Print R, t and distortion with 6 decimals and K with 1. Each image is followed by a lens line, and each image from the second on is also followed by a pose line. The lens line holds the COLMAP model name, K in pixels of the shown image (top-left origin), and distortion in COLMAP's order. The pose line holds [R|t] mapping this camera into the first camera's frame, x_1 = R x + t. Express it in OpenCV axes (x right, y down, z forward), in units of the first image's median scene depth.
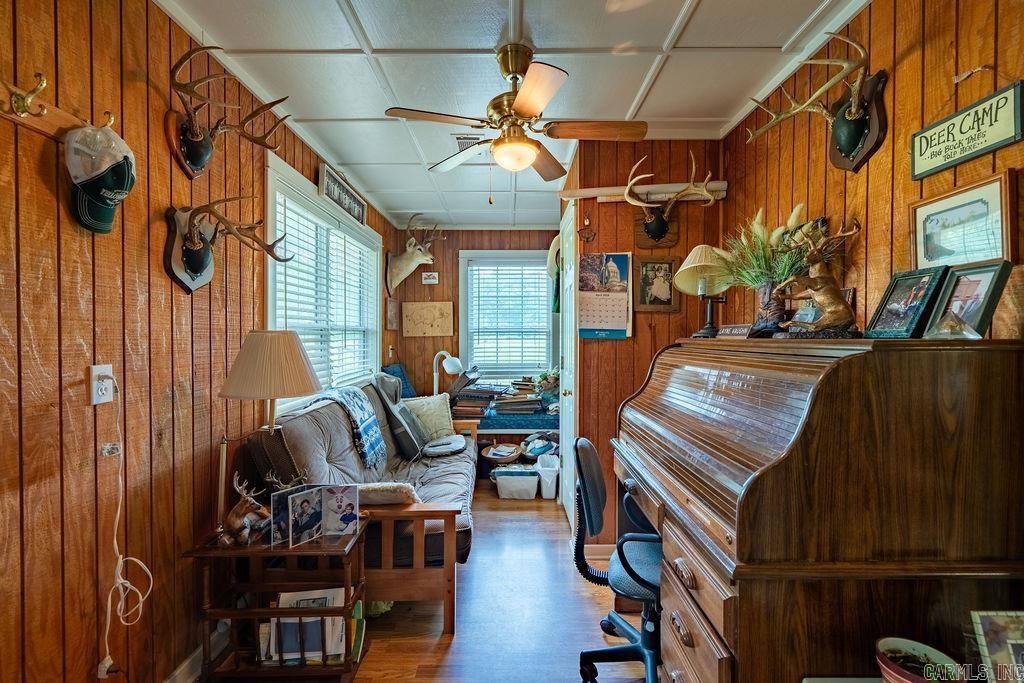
lens RADIAL K [[459.2, 0, 512.8], [0, 459.2, 340.6], [0, 0, 1]] dist [-0.005227, 0.001114]
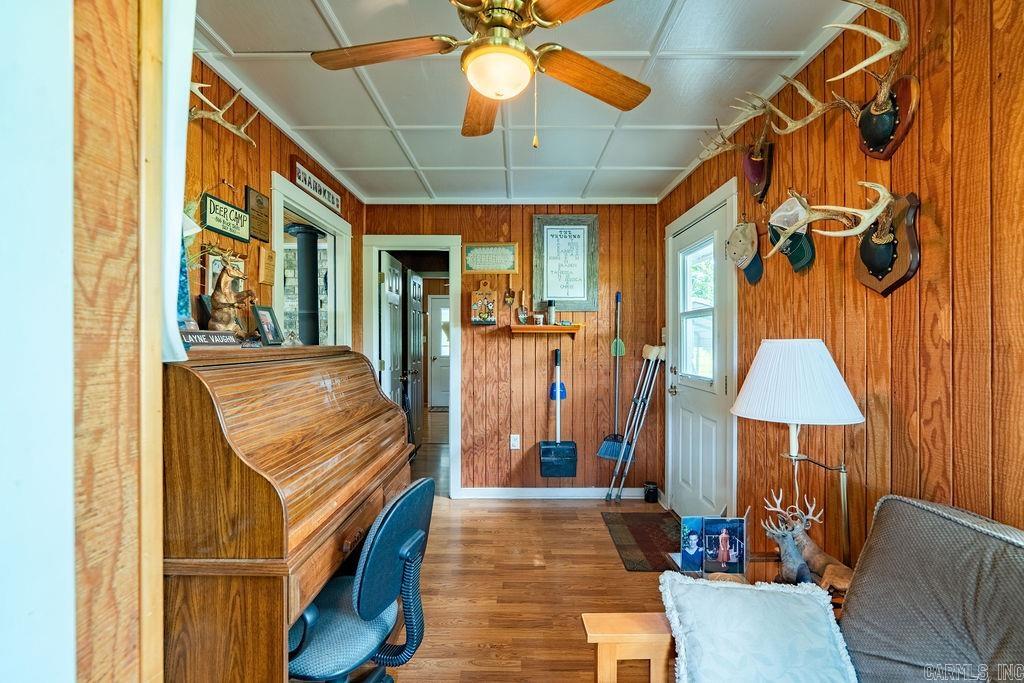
lens RADIAL K [[459.2, 0, 513.2], [0, 459.2, 339.8], [0, 0, 1]] dist [-0.005227, 0.001114]
pose [[-0.999957, 0.000294, 0.009287, -0.028763], [0.000385, 0.999952, 0.009840, -0.041161], [-0.009284, 0.009843, -0.999908, 2.532959]]
